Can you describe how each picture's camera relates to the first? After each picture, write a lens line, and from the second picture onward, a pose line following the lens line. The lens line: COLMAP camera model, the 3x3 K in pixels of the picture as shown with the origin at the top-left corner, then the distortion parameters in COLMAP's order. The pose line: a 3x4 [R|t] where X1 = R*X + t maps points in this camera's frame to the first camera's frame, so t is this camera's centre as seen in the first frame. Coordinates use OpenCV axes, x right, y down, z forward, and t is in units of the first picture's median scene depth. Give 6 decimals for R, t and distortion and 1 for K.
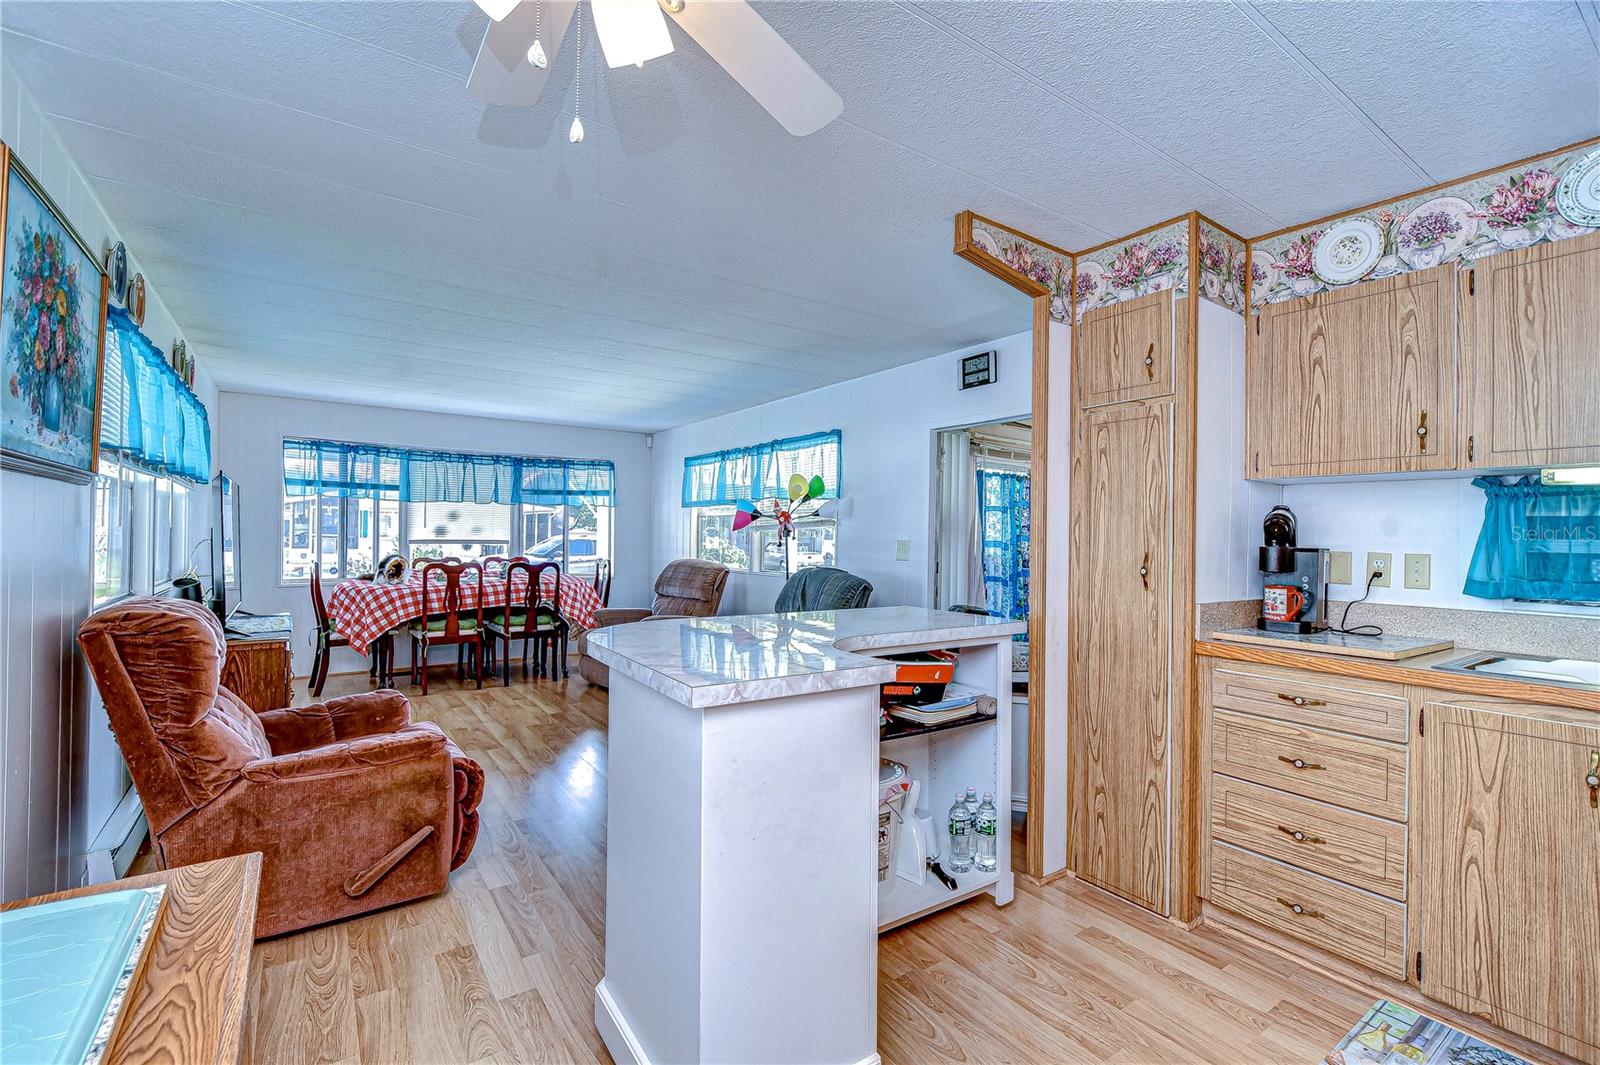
lens RADIAL K [[770.9, 0, 800.0], [0, 770.9, 532.5], [0, 0, 1]] dist [-0.047213, -0.000171]
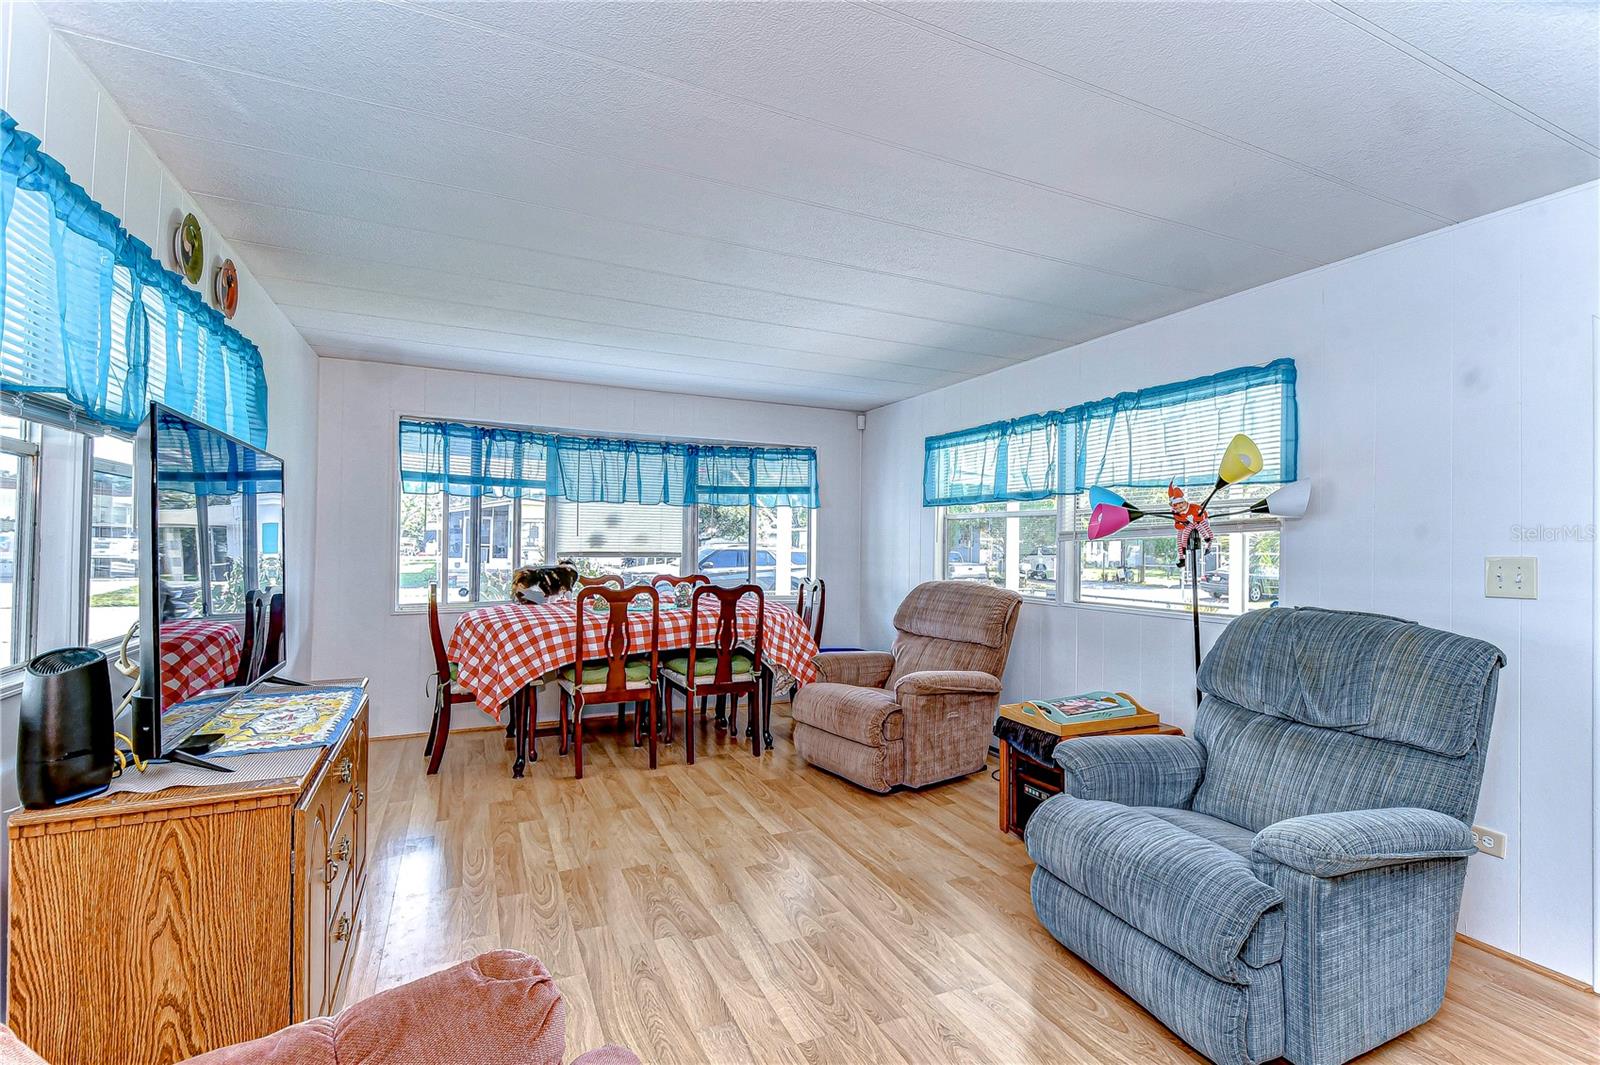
lens RADIAL K [[710.6, 0, 800.0], [0, 710.6, 532.5], [0, 0, 1]] dist [-0.038729, 0.000359]
pose [[0.989823, -0.002436, -0.142285, -0.191938], [0.000659, 0.999921, -0.012533, -0.001023], [0.142304, 0.012312, 0.989746, 0.371050]]
